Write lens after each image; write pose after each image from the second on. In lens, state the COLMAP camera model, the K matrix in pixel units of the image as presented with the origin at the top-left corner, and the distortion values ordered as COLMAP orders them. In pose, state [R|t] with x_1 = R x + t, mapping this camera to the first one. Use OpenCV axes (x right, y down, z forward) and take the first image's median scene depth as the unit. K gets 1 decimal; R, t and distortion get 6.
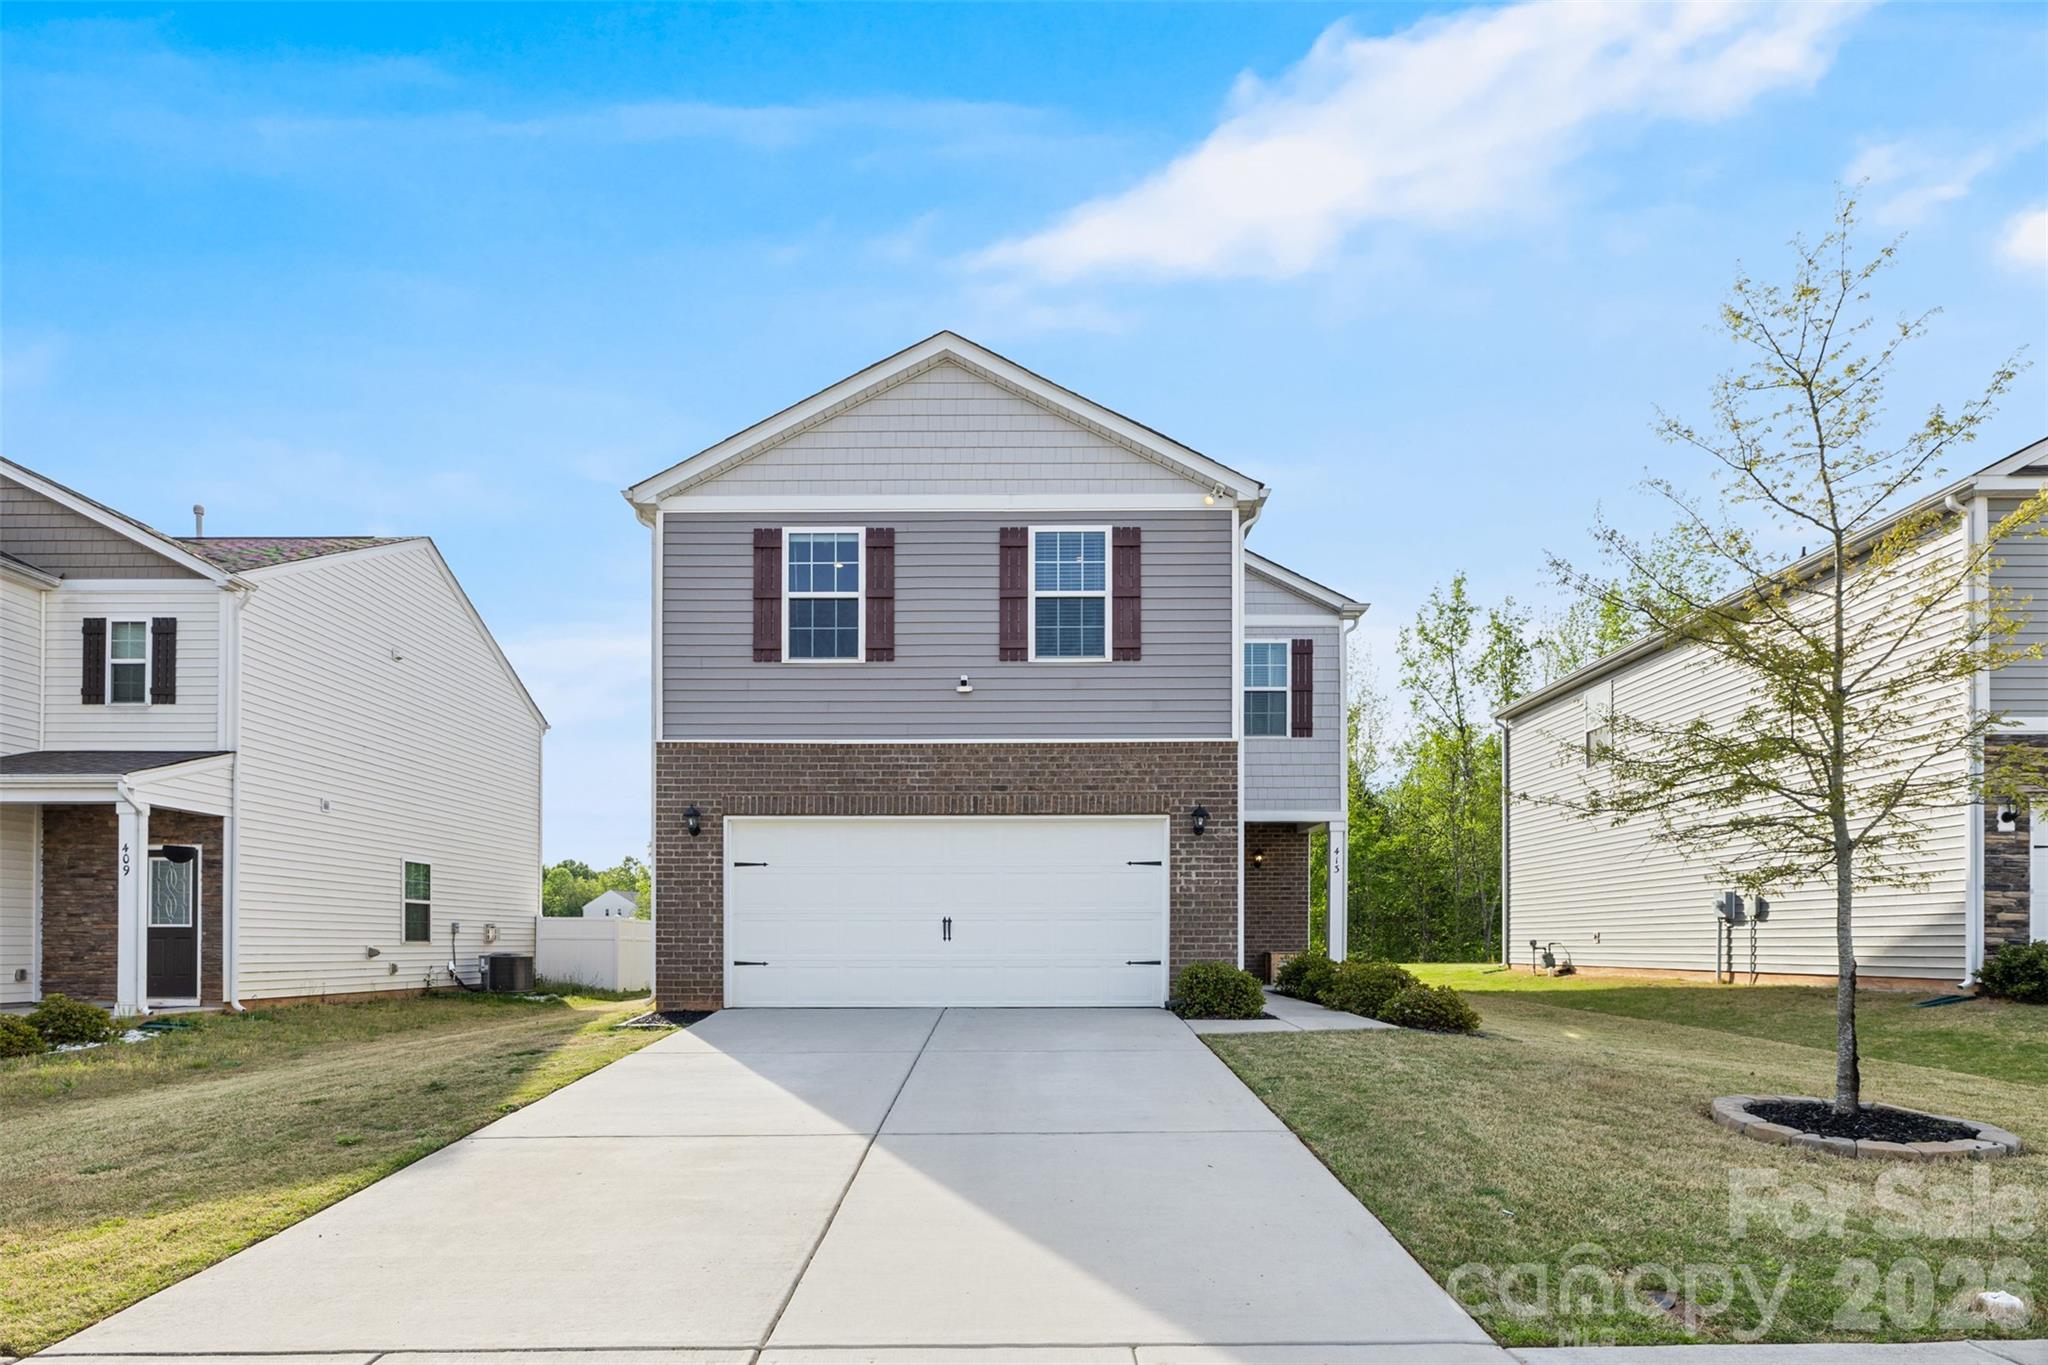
lens RADIAL K [[947.6, 0, 1022.7], [0, 947.6, 678.2], [0, 0, 1]] dist [-0.003825, 0.000481]
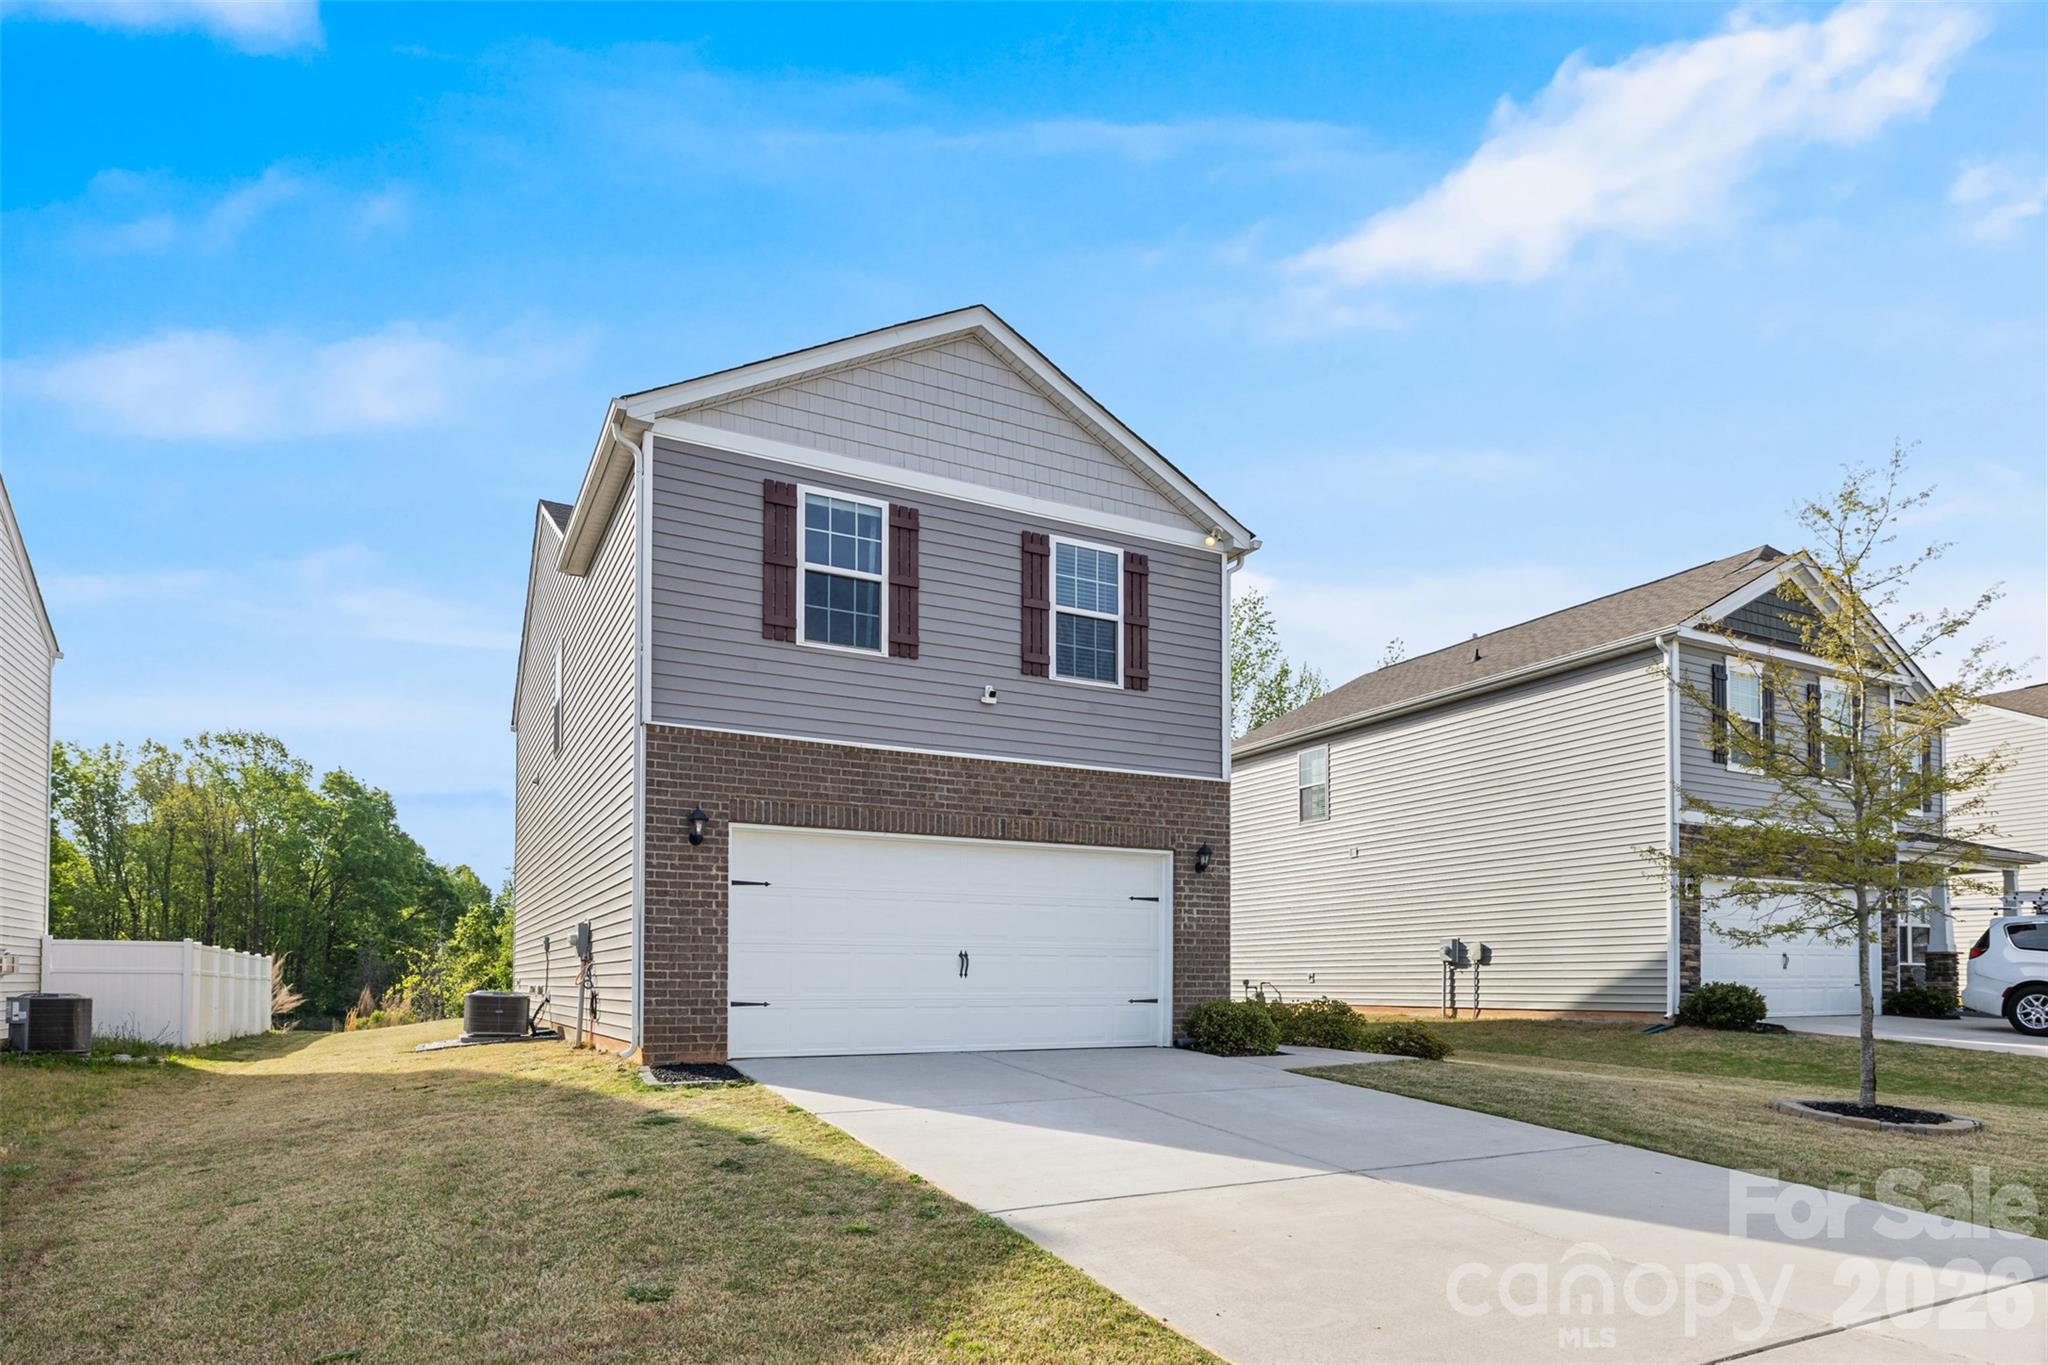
lens RADIAL K [[1051.1, 0, 1023.8], [0, 1051.1, 667.8], [0, 0, 1]] dist [0.002454, -0.000607]
pose [[0.898512, 0.128235, 0.419799, -0.458854], [-0.120542, 0.991691, -0.044930, 0.021469], [-0.422073, -0.010233, 0.906504, 0.066914]]
